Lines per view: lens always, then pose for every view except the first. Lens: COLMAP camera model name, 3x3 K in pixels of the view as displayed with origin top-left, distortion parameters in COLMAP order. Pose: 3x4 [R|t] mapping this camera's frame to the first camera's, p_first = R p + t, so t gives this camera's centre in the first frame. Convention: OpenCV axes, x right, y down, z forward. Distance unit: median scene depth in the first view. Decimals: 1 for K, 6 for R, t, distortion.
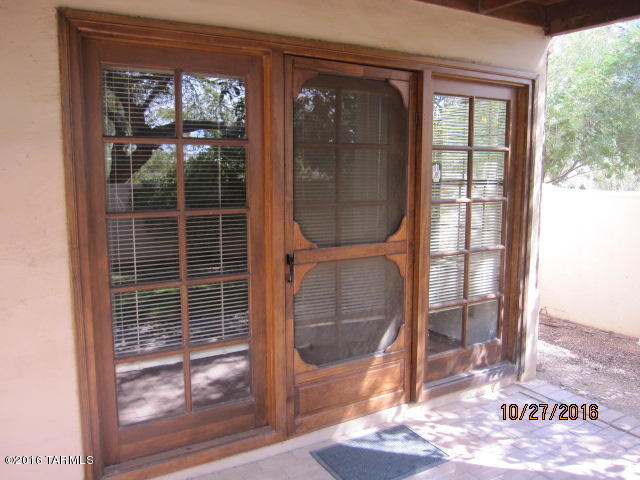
lens RADIAL K [[522.0, 0, 320.0], [0, 522.0, 240.0], [0, 0, 1]] dist [-0.058991, 0.005731]
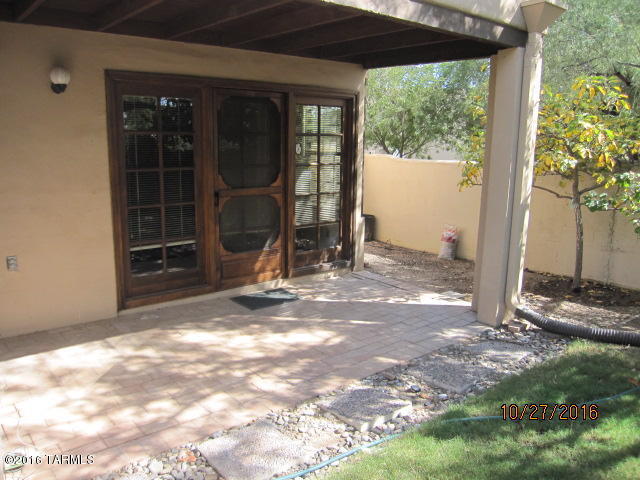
lens RADIAL K [[522.0, 0, 320.0], [0, 522.0, 240.0], [0, 0, 1]] dist [-0.058991, 0.005731]
pose [[0.985712, -0.015308, 0.167743, -0.006531], [0.004434, 0.997875, 0.065010, 0.069765], [-0.168382, -0.063337, 0.983685, -0.815018]]
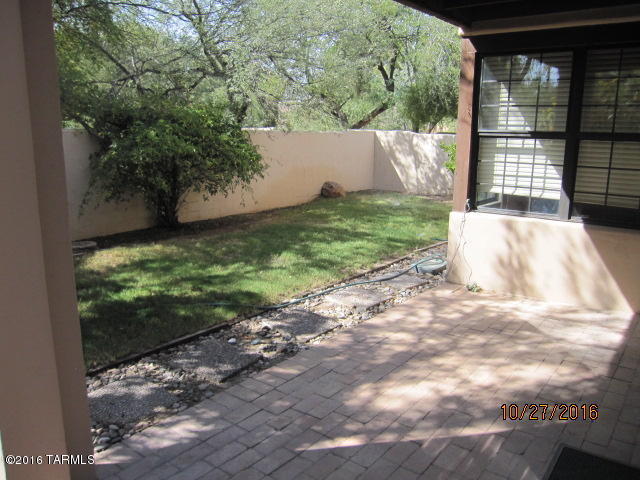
lens RADIAL K [[522.0, 0, 320.0], [0, 522.0, 240.0], [0, 0, 1]] dist [-0.058991, 0.005731]
pose [[-0.925410, 0.063440, -0.373620, 0.713673], [-0.062214, 0.947081, 0.314909, -0.145635], [0.373826, 0.314664, -0.872491, 1.358038]]
